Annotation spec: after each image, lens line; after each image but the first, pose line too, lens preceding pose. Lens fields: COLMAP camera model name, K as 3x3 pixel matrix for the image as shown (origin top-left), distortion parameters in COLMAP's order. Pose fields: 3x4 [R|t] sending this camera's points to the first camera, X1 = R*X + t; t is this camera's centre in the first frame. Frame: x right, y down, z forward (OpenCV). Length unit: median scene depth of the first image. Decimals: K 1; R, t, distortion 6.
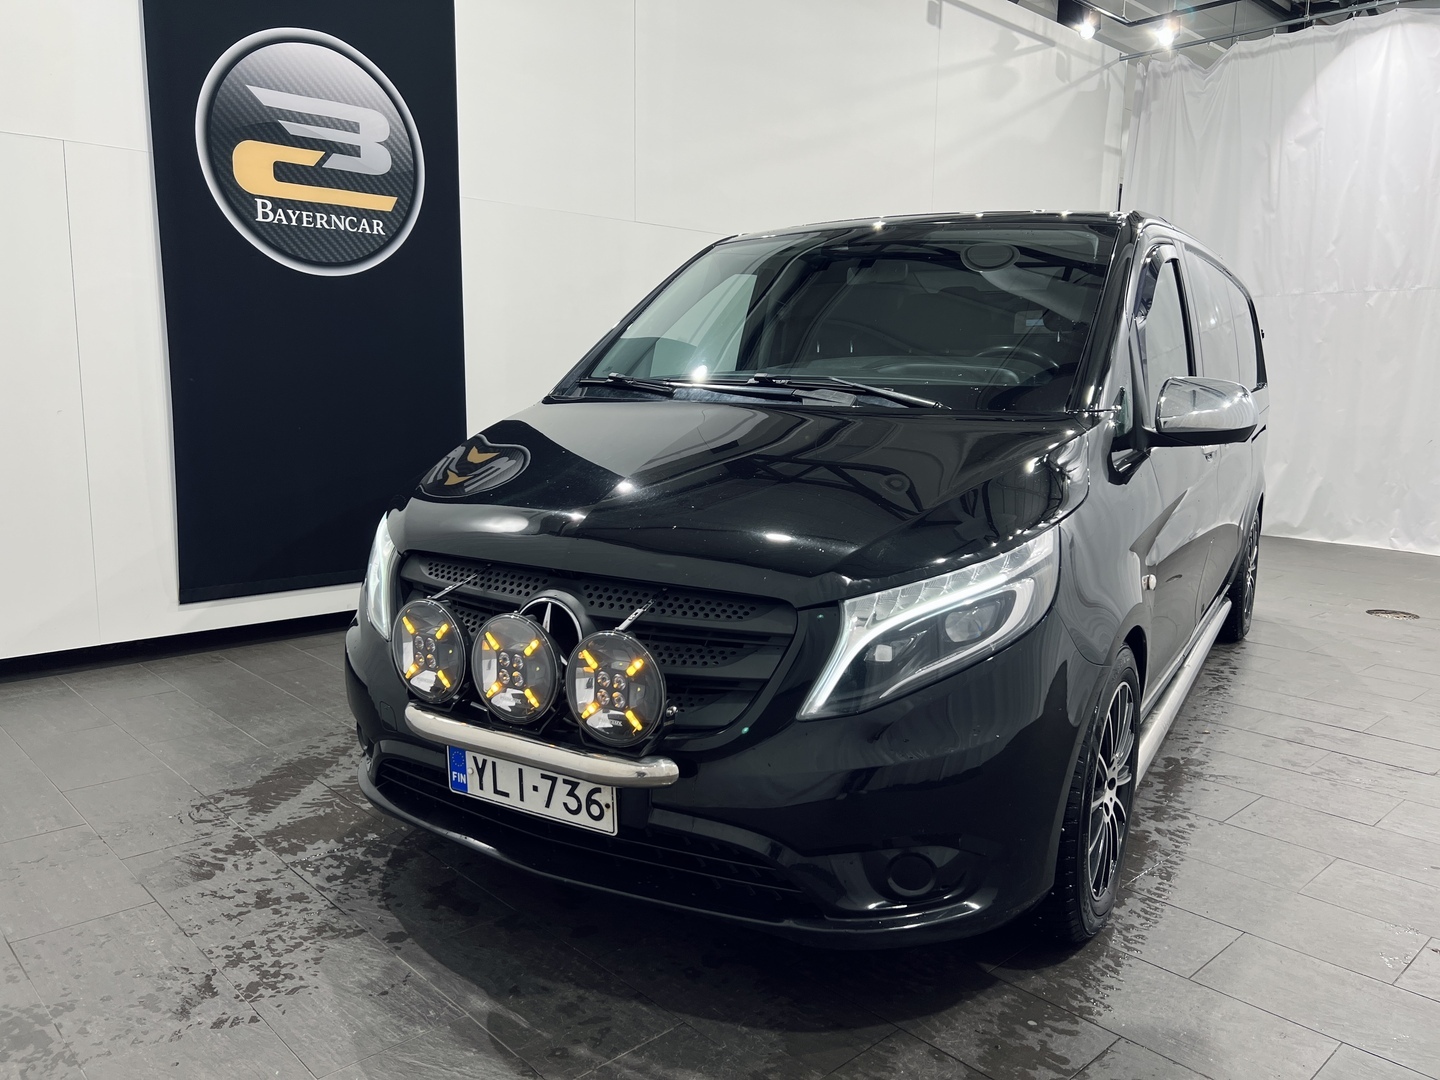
lens RADIAL K [[1085.0, 0, 720.0], [0, 1085.0, 540.0], [0, 0, 1]] dist [-0.011697, -0.004545]
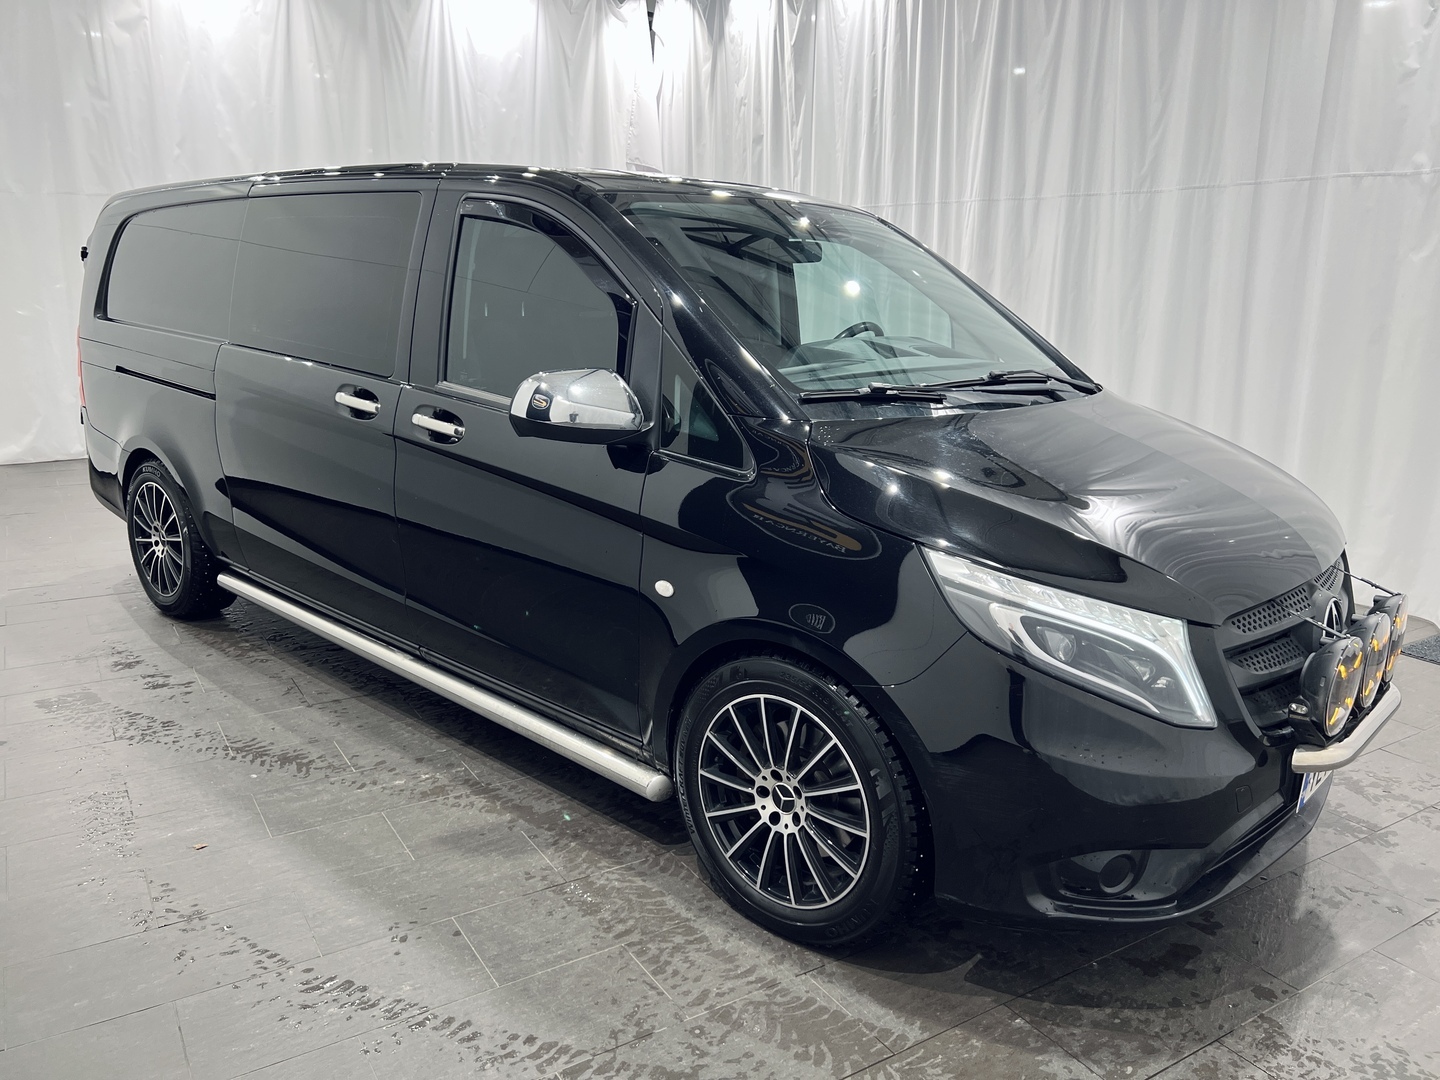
lens RADIAL K [[1085.0, 0, 720.0], [0, 1085.0, 540.0], [0, 0, 1]] dist [-0.011697, -0.004545]
pose [[0.190079, -0.238141, 0.952449, -0.344165], [0.116830, 0.968729, 0.218896, -0.087637], [-0.974793, 0.069667, 0.211957, 0.345275]]
